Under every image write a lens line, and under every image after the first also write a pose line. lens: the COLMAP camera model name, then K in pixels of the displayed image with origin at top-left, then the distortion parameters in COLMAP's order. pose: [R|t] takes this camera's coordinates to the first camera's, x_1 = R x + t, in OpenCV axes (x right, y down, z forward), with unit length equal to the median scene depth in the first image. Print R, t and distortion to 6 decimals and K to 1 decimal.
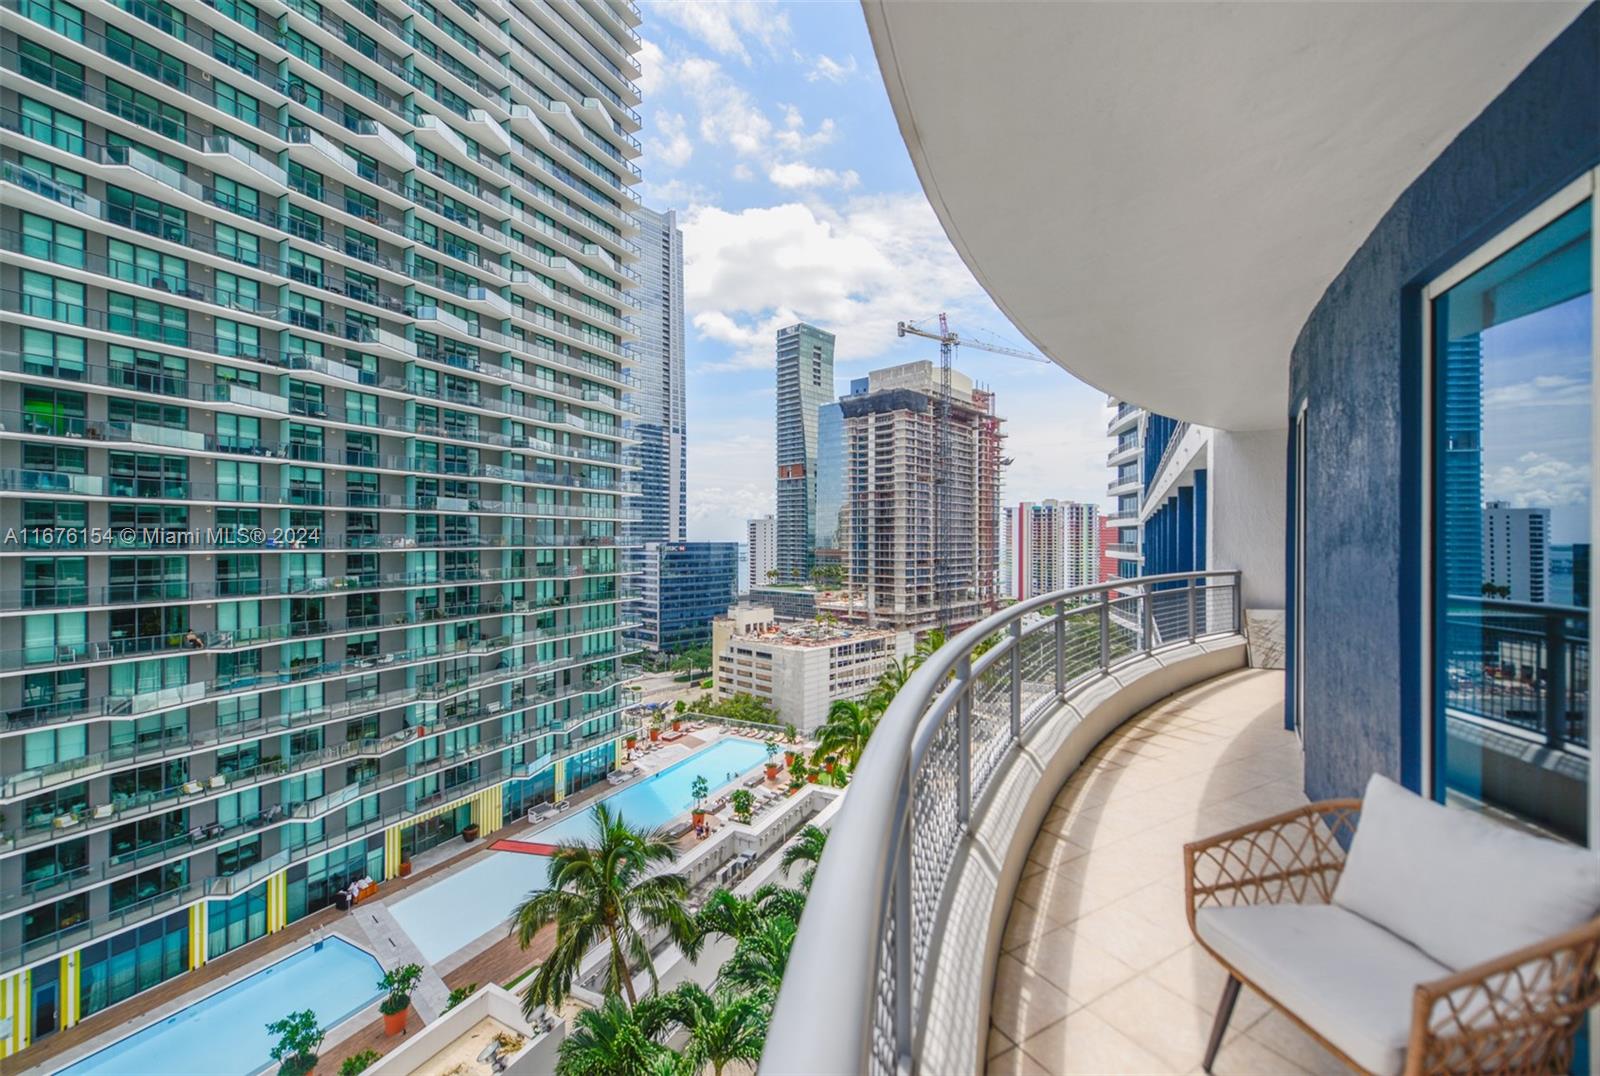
lens RADIAL K [[644.7, 0, 793.1], [0, 644.7, 543.7], [0, 0, 1]] dist [0.008151, -0.000628]
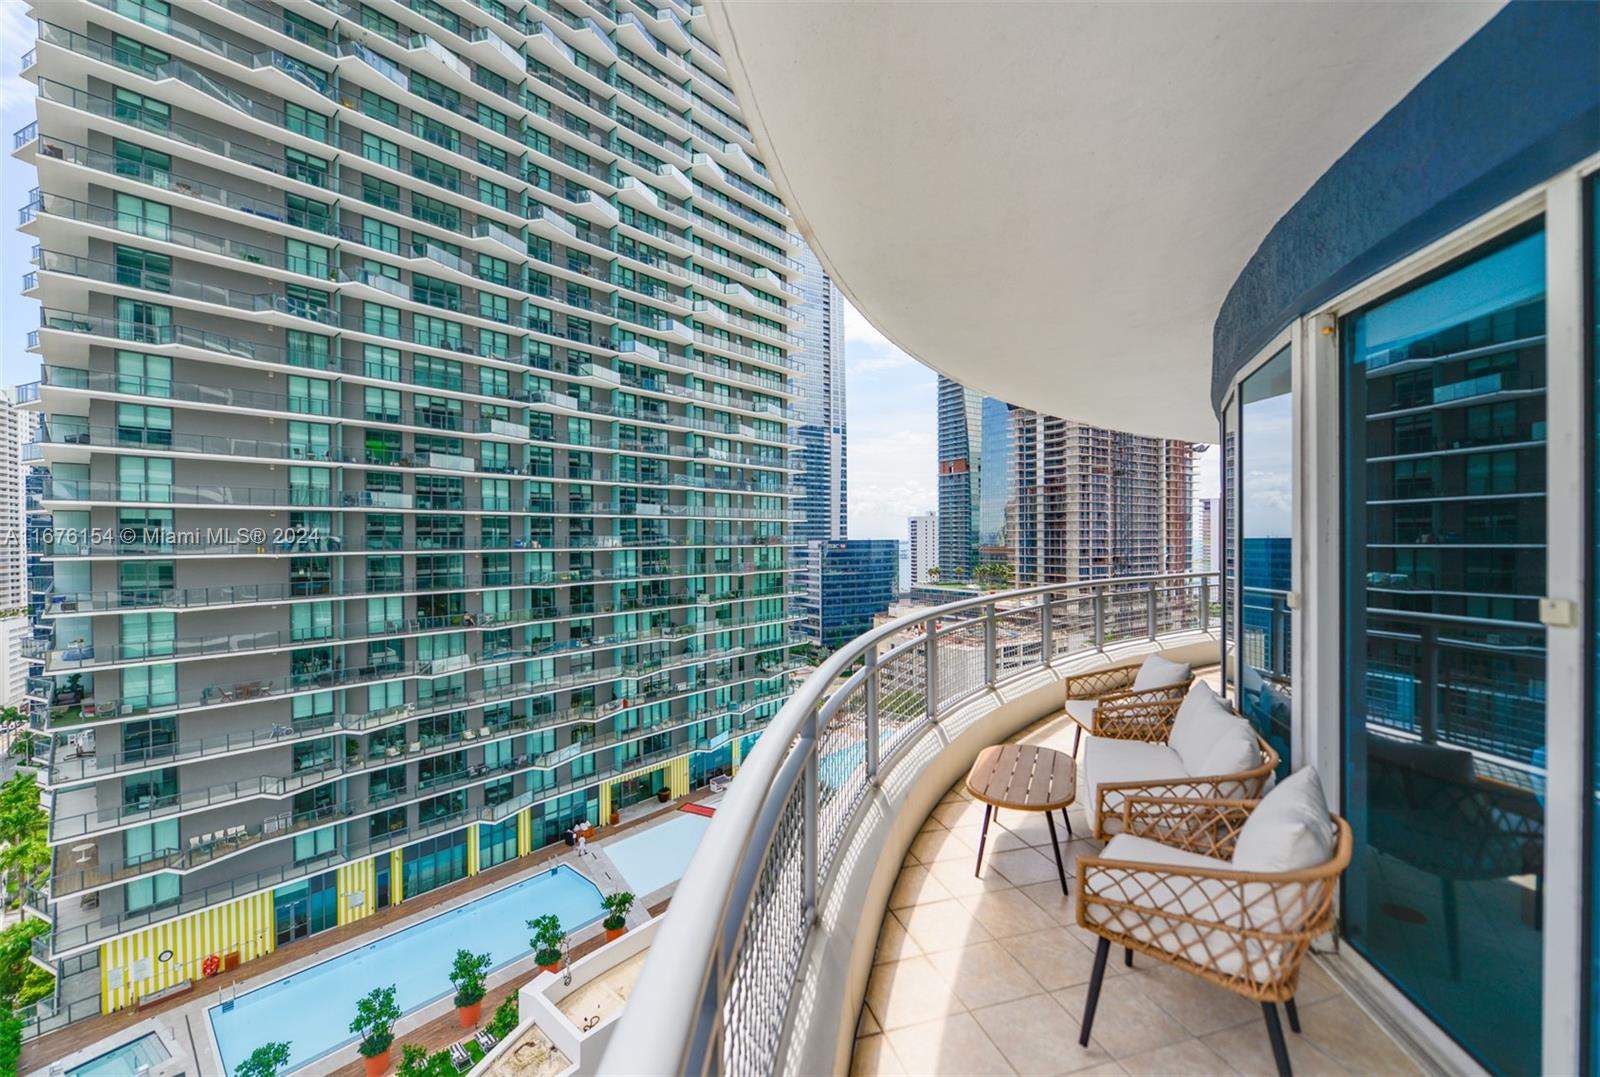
lens RADIAL K [[646.6, 0, 786.8], [0, 646.6, 543.8], [0, 0, 1]] dist [0.001171, -0.004414]
pose [[0.967172, -0.004837, -0.254077, 0.006632], [0.005841, 0.999978, 0.003200, -0.001623], [0.254055, -0.004579, 0.967179, -0.050861]]
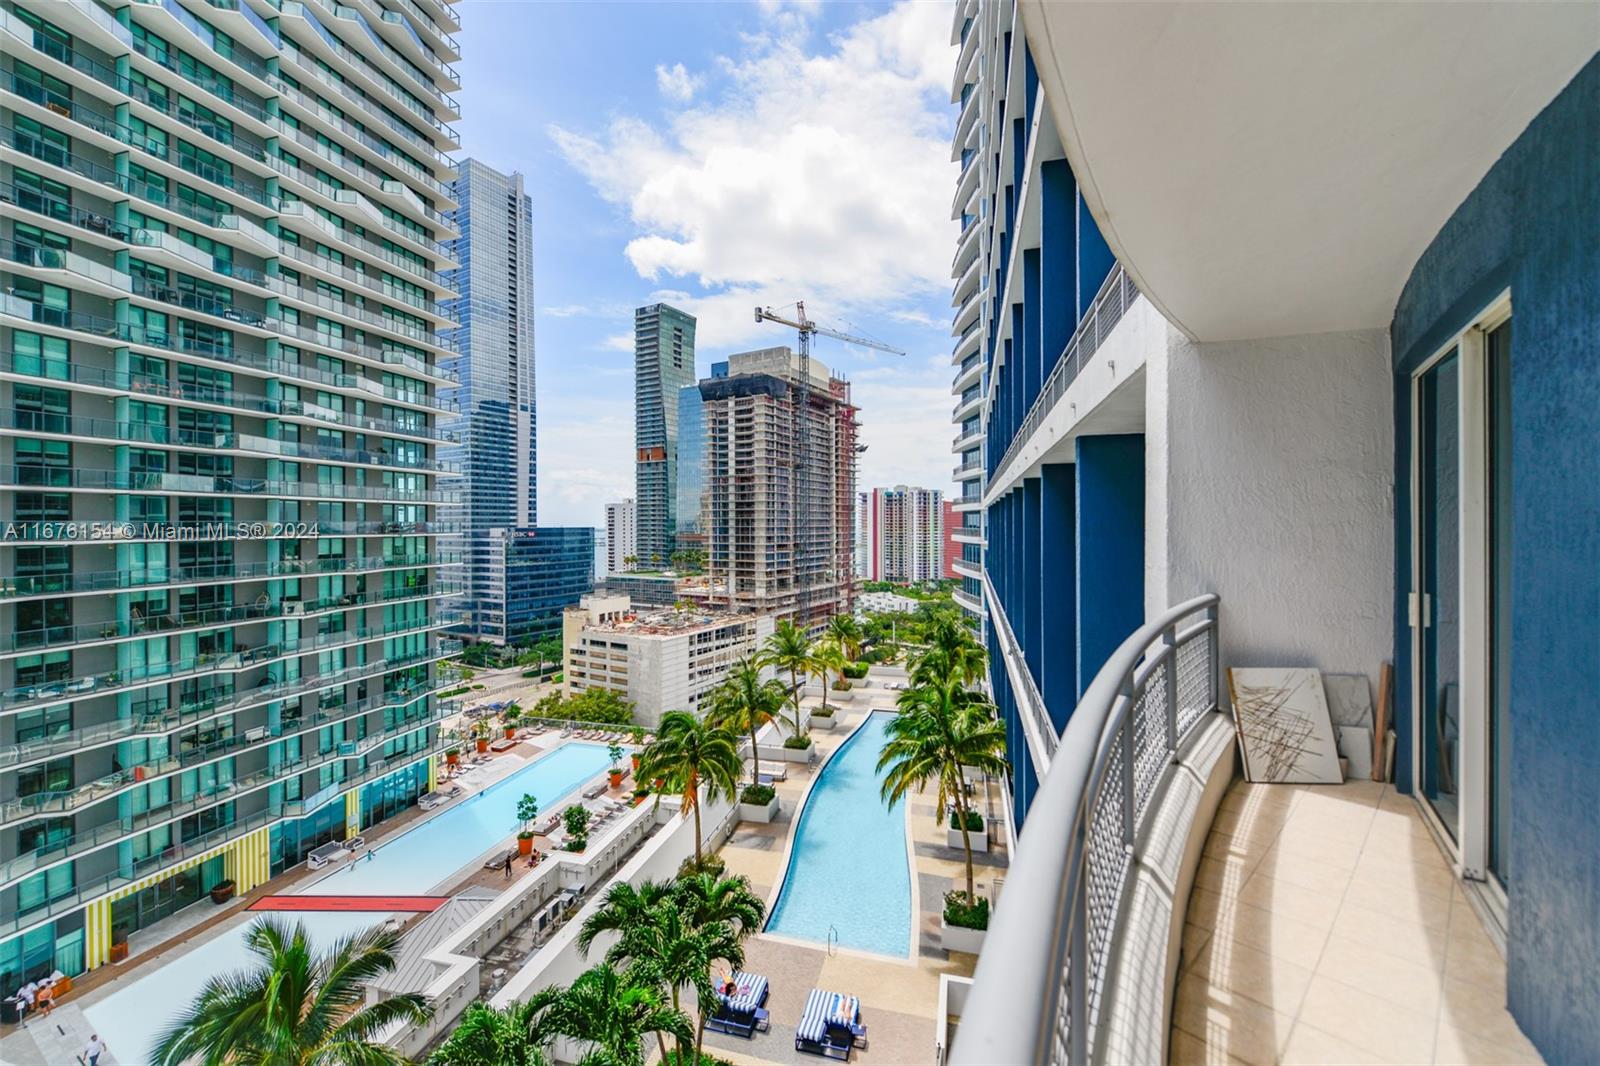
lens RADIAL K [[635.5, 0, 798.2], [0, 635.5, 526.9], [0, 0, 1]] dist [-0.003165, -0.000757]
pose [[0.976334, -0.005287, 0.216204, 0.029969], [0.005570, 0.999984, -0.000701, -0.002204], [-0.216197, 0.001888, 0.976348, 0.071715]]
